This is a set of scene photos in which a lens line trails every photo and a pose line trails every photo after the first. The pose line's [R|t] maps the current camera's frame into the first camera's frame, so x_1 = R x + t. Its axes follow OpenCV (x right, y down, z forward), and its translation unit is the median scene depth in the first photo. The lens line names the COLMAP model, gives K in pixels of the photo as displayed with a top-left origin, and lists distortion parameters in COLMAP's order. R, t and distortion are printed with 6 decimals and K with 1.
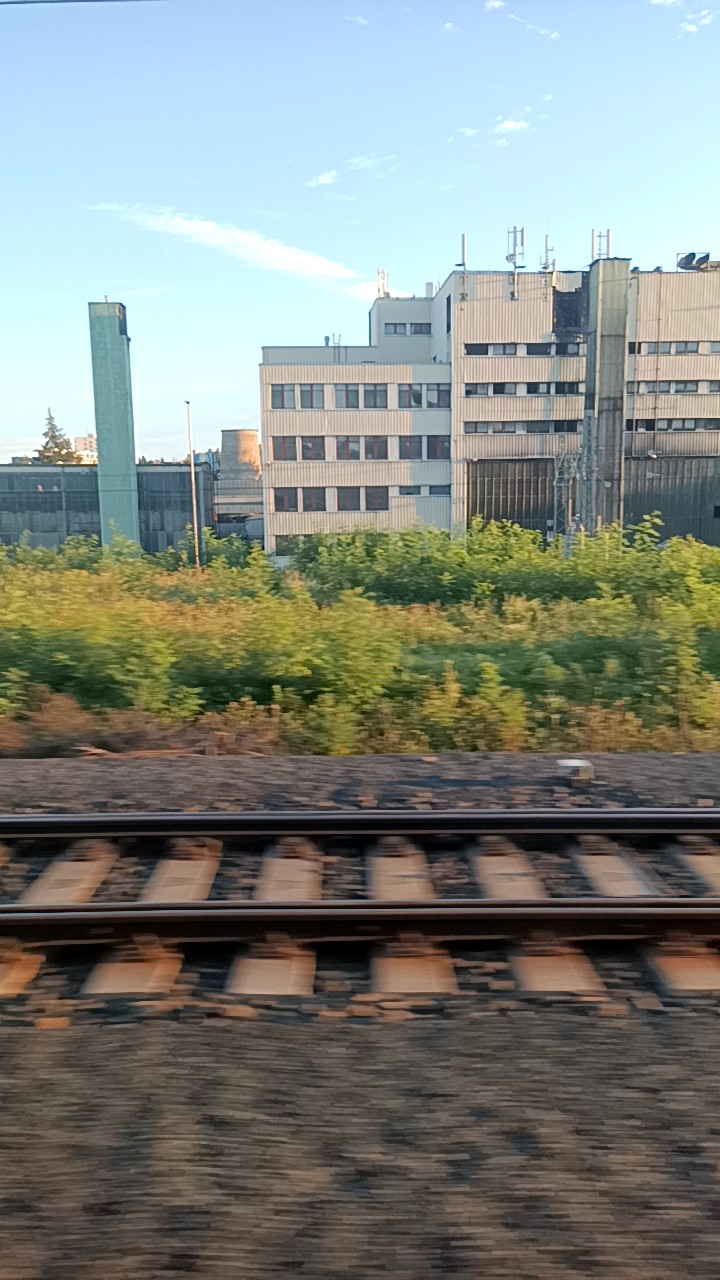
lens RADIAL K [[882.5, 0, 365.9], [0, 882.5, 642.9], [0, 0, 1]] dist [-0.006185, -0.023131]
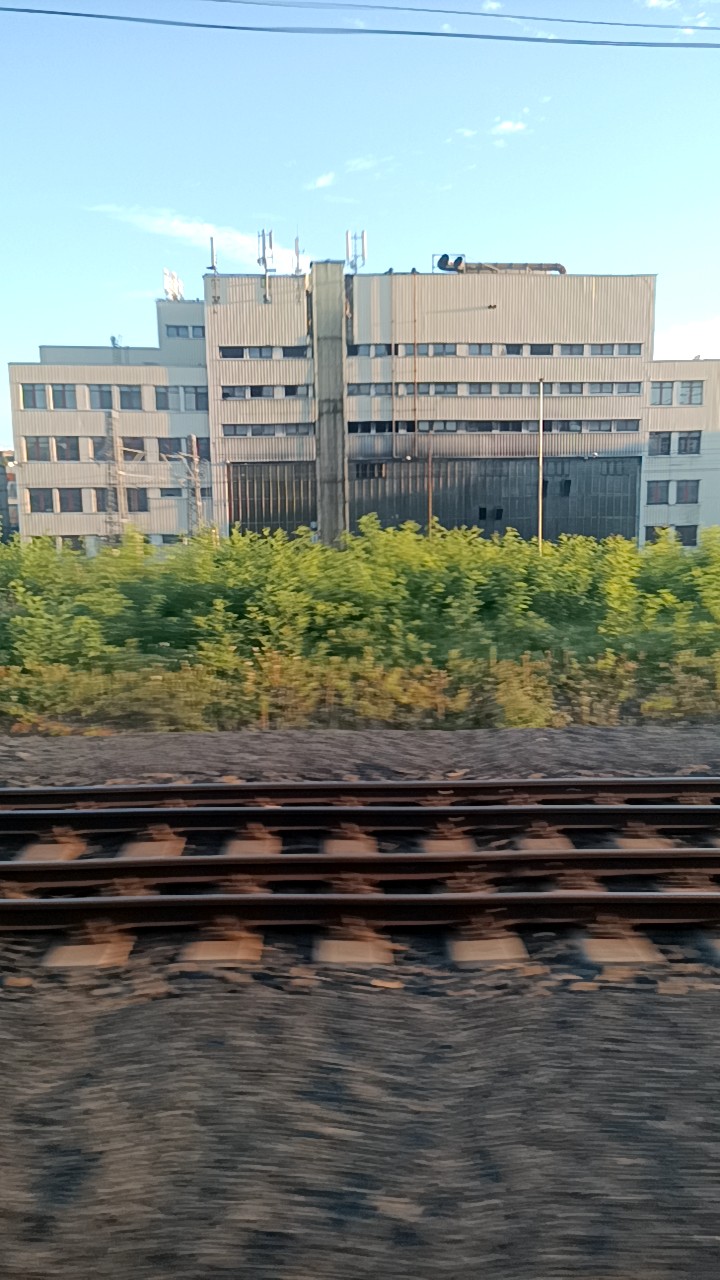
lens RADIAL K [[882.5, 0, 352.3], [0, 882.5, 632.8], [0, 0, 1]] dist [-0.006185, -0.023131]
pose [[0.999688, 0.006902, -0.024004, 0.286148], [-0.007157, 0.999919, -0.010556, -0.003062], [0.023929, 0.010724, 0.999656, 0.001788]]
